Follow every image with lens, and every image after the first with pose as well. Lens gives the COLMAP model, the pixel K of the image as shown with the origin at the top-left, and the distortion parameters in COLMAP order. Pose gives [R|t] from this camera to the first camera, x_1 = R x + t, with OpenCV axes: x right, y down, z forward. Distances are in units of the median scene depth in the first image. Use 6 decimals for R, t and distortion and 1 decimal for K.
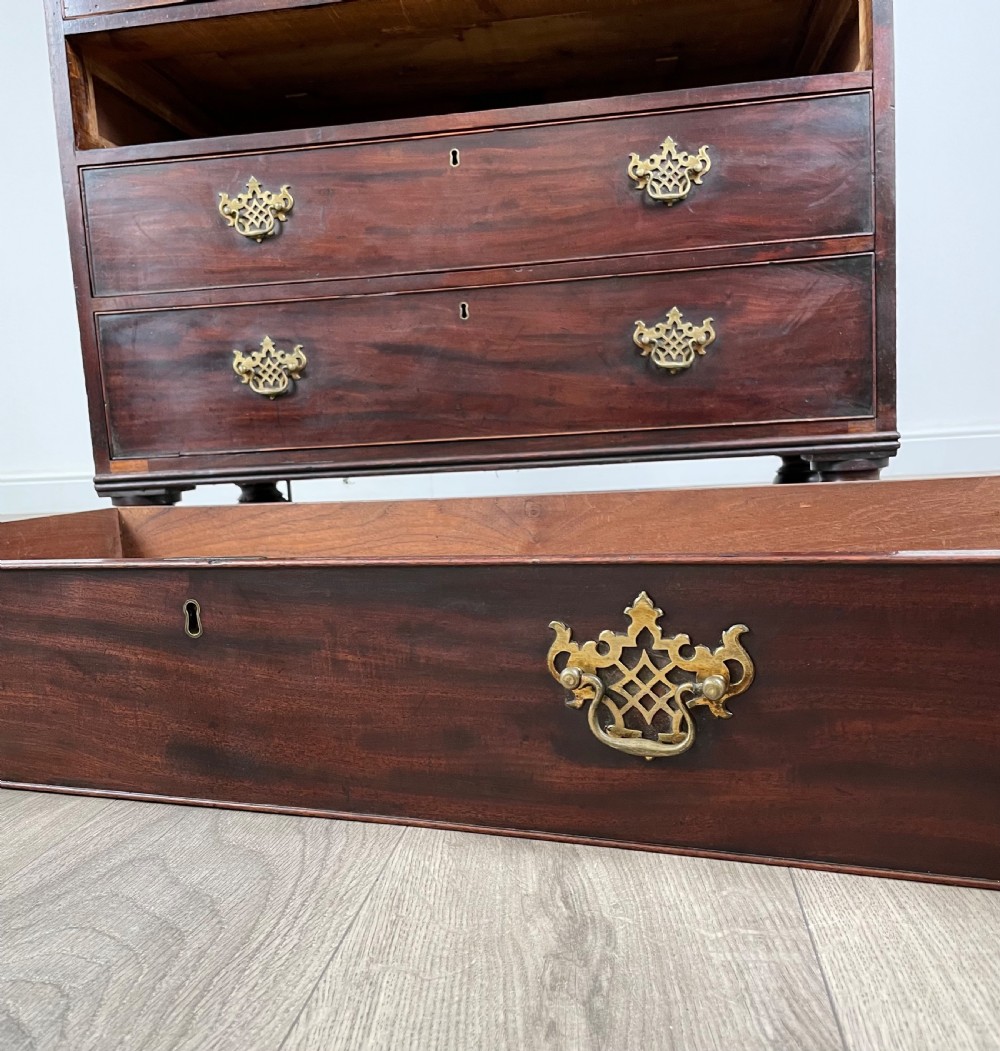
lens RADIAL K [[989.7, 0, 502.5], [0, 989.7, 573.1], [0, 0, 1]] dist [0.110698, -0.239786]
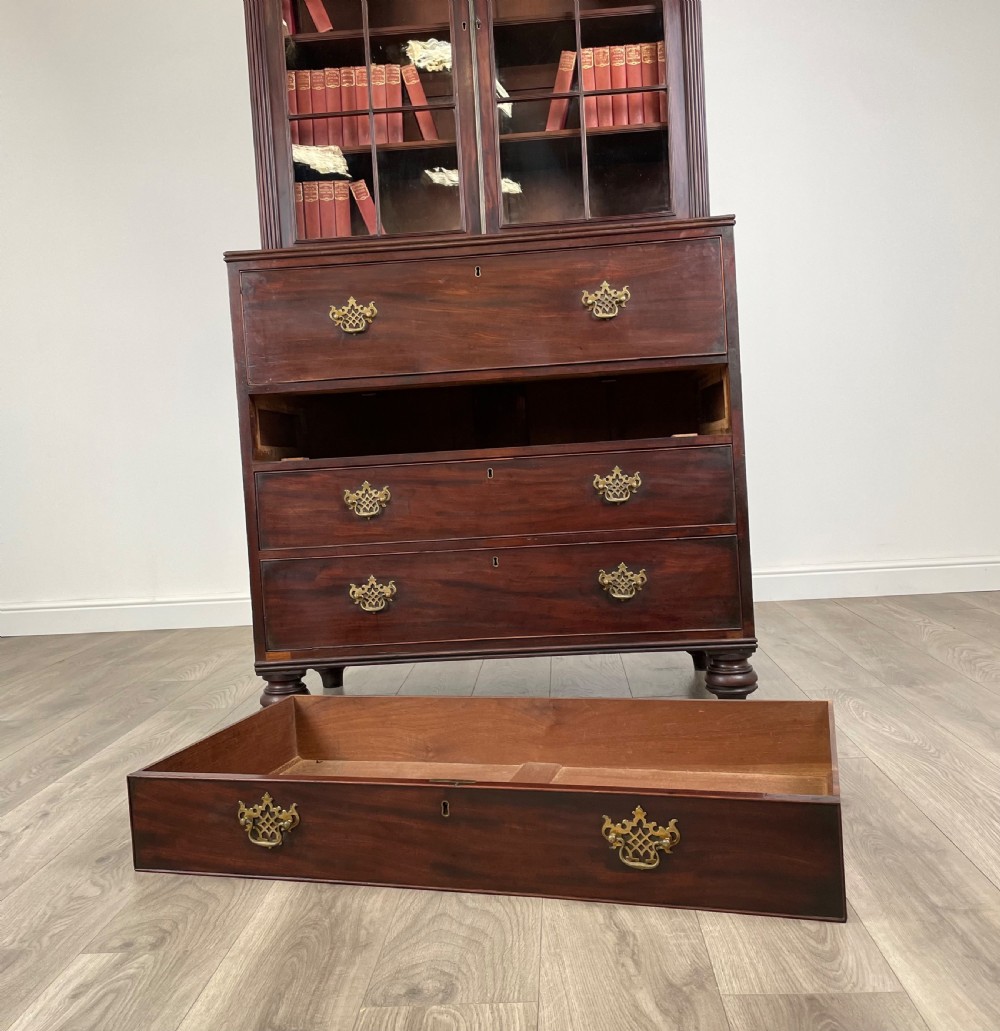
lens RADIAL K [[964.5, 0, 500.0], [0, 964.5, 515.5], [0, 0, 1]] dist [0.109455, -0.260171]
pose [[0.997096, -0.004393, 0.076025, -0.162062], [0.012212, 0.994639, -0.102688, -0.186950], [-0.075166, 0.103318, 0.991804, -0.627229]]
